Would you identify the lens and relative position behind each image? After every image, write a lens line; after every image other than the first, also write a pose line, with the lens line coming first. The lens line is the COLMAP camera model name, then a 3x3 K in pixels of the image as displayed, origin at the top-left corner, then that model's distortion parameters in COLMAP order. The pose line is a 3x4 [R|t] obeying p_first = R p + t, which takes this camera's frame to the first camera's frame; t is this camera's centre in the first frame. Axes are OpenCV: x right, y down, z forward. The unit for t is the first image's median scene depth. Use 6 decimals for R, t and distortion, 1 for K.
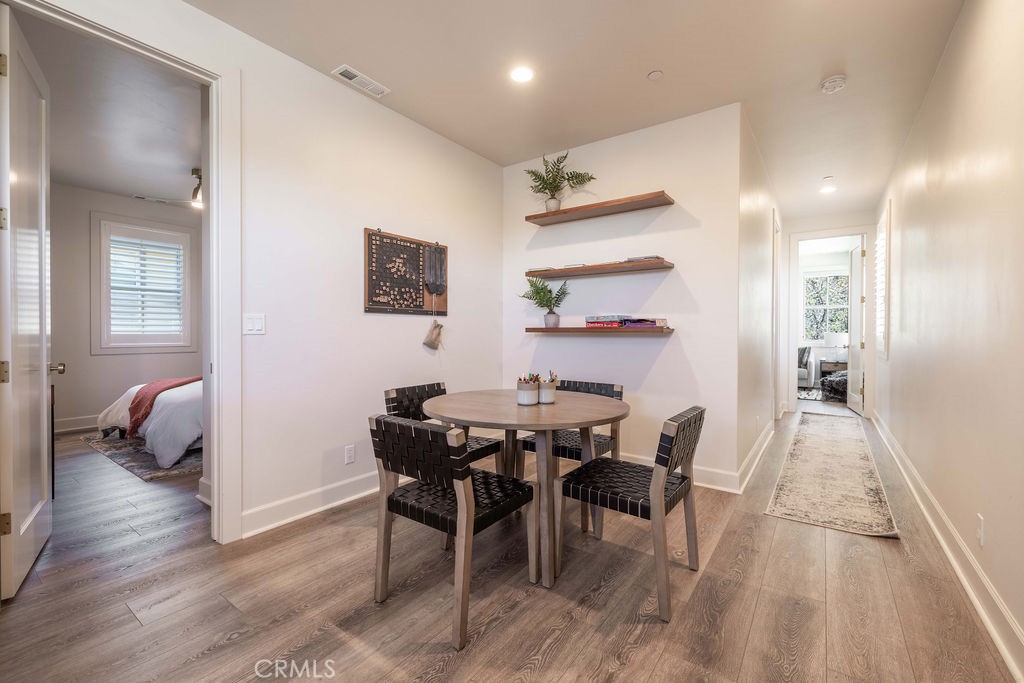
lens RADIAL K [[434.3, 0, 513.3], [0, 434.3, 337.0], [0, 0, 1]] dist [-0.000405, -0.000137]
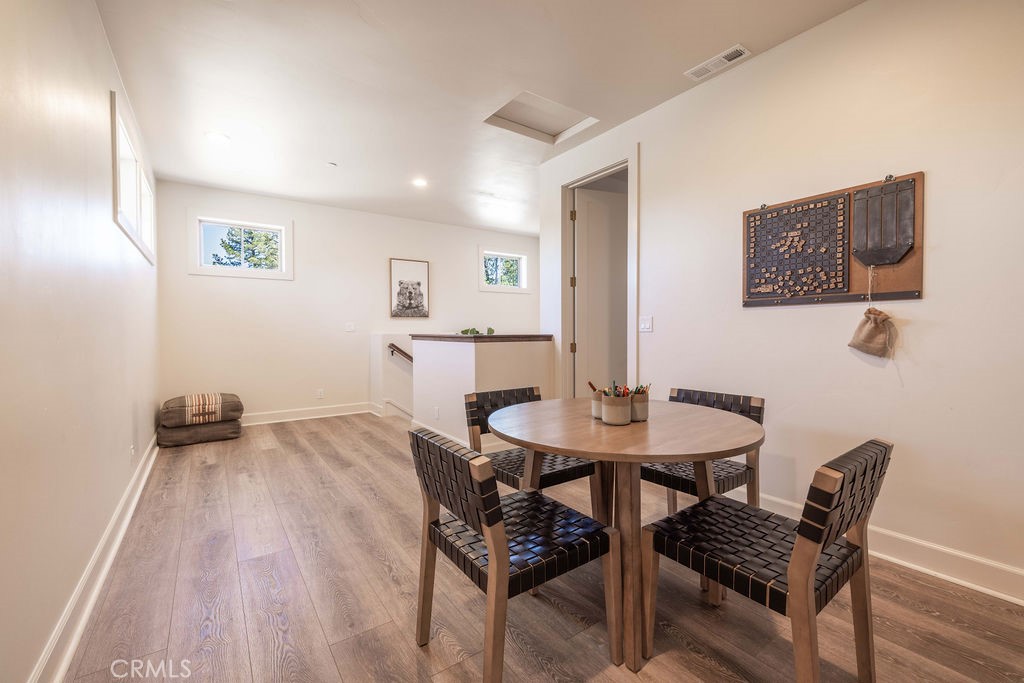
lens RADIAL K [[434.3, 0, 513.3], [0, 434.3, 337.0], [0, 0, 1]] dist [-0.000405, -0.000137]
pose [[-0.332495, 0.017209, -0.942948, 0.623627], [-0.000957, 0.999827, 0.018585, -0.010678], [0.943105, 0.007082, -0.332421, 0.807165]]
